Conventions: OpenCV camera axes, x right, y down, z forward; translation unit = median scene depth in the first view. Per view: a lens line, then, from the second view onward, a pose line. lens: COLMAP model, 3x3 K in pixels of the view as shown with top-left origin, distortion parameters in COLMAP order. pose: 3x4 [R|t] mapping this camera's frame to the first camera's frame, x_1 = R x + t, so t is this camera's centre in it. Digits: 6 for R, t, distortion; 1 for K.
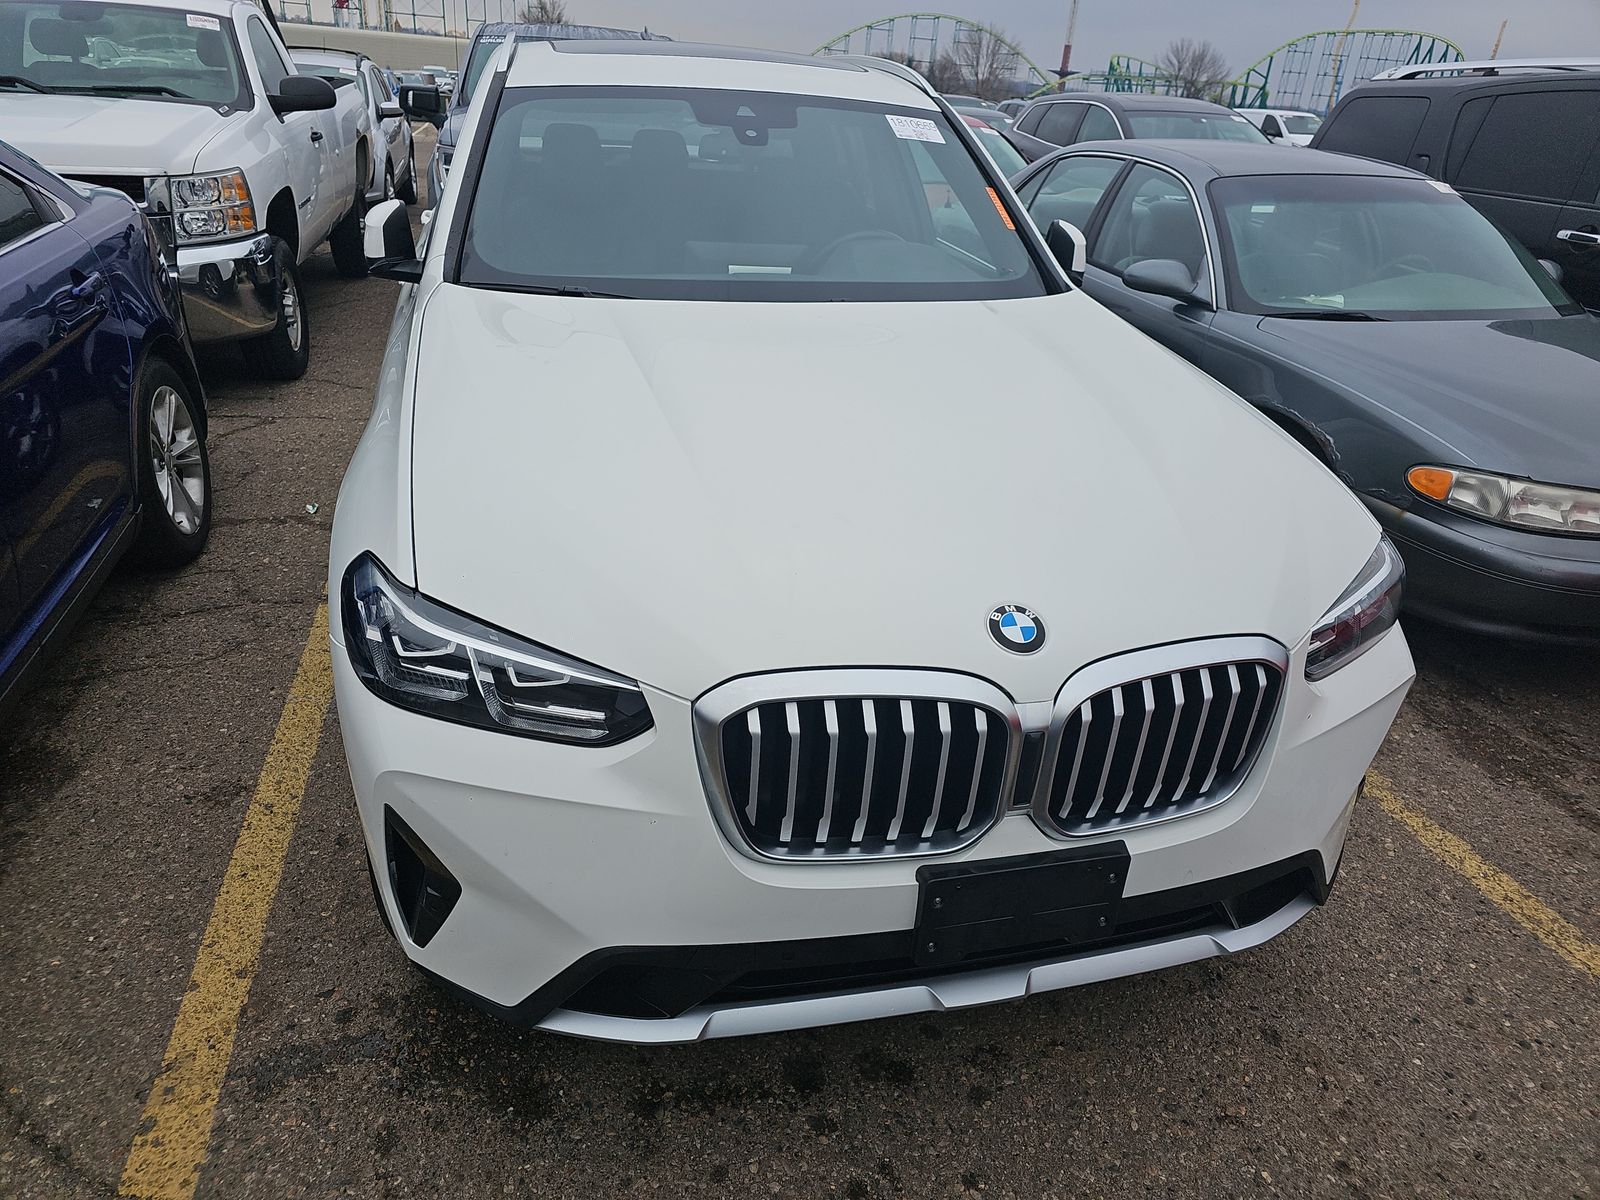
lens RADIAL K [[1052.7, 0, 801.4], [0, 1052.7, 602.0], [0, 0, 1]] dist [0.024902, -0.012844]
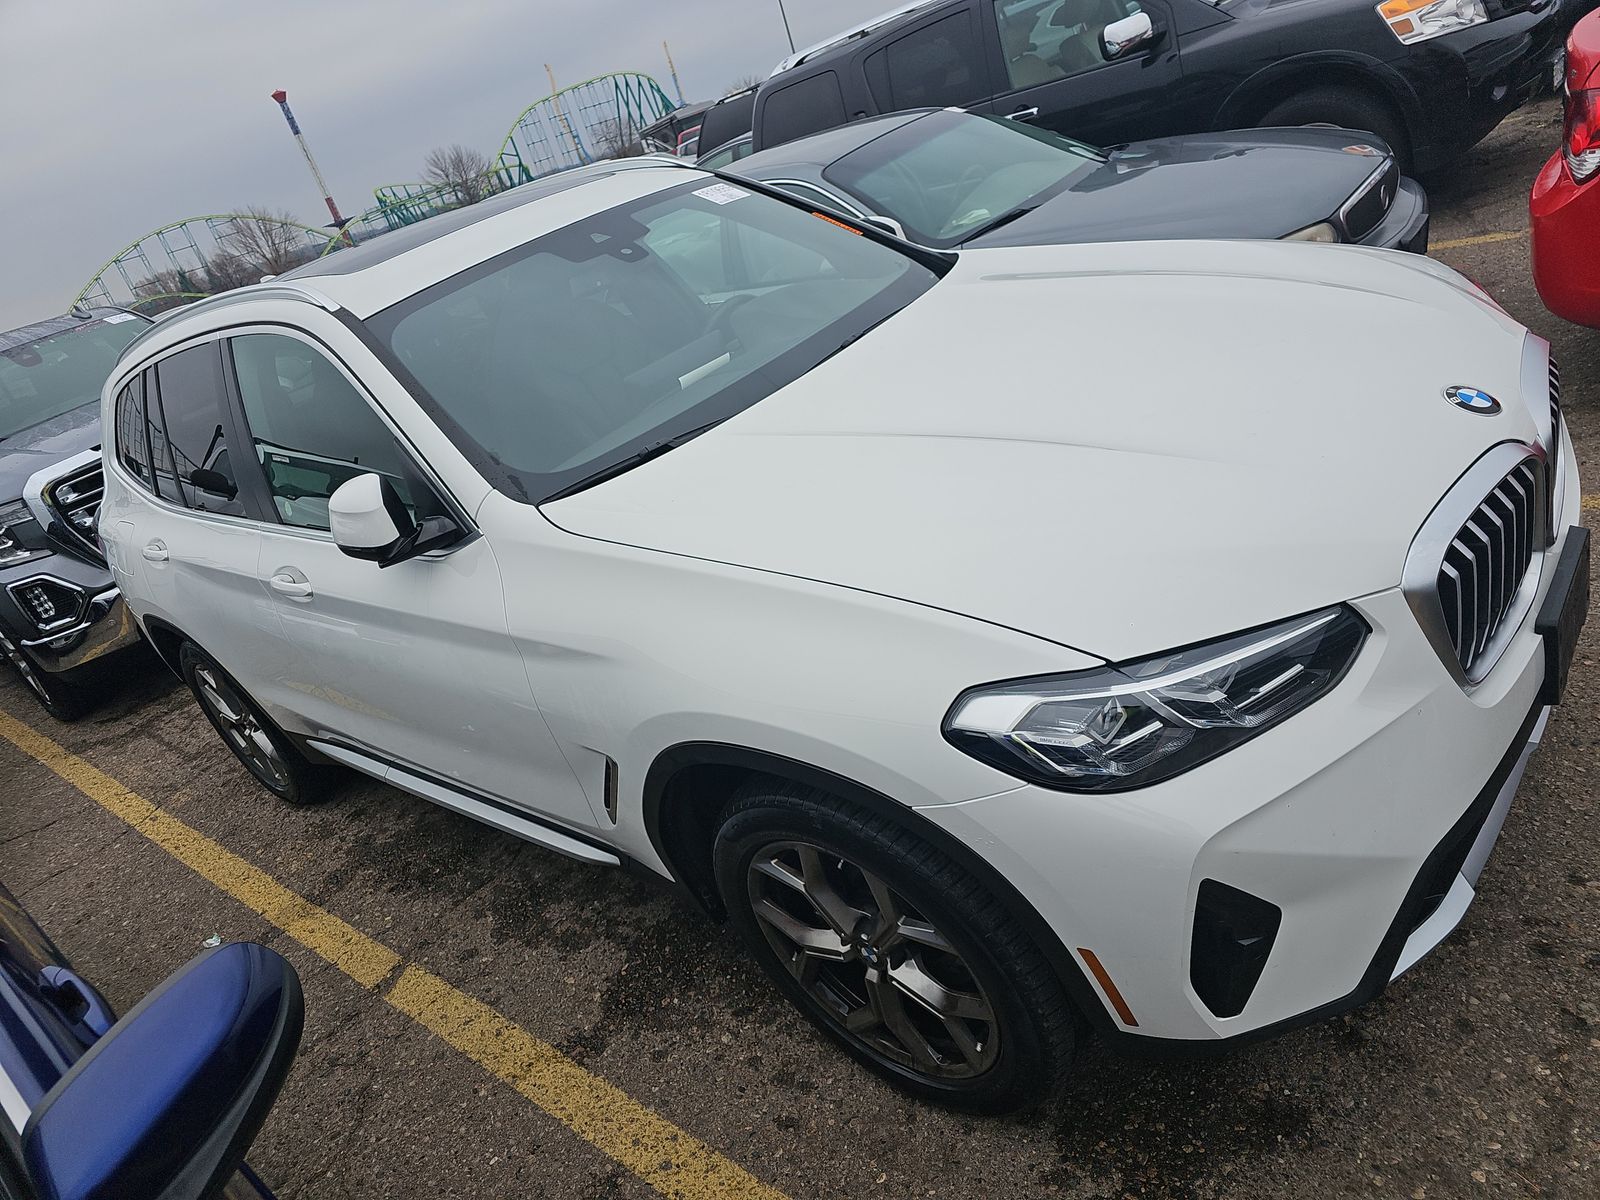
lens RADIAL K [[1052.7, 0, 801.7], [0, 1052.7, 598.9], [0, 0, 1]] dist [0.024902, -0.012844]
pose [[0.753004, -0.526494, 0.394702, -0.503792], [0.559075, 0.828237, 0.038195, -0.136460], [-0.347015, 0.191907, 0.918015, 0.130647]]
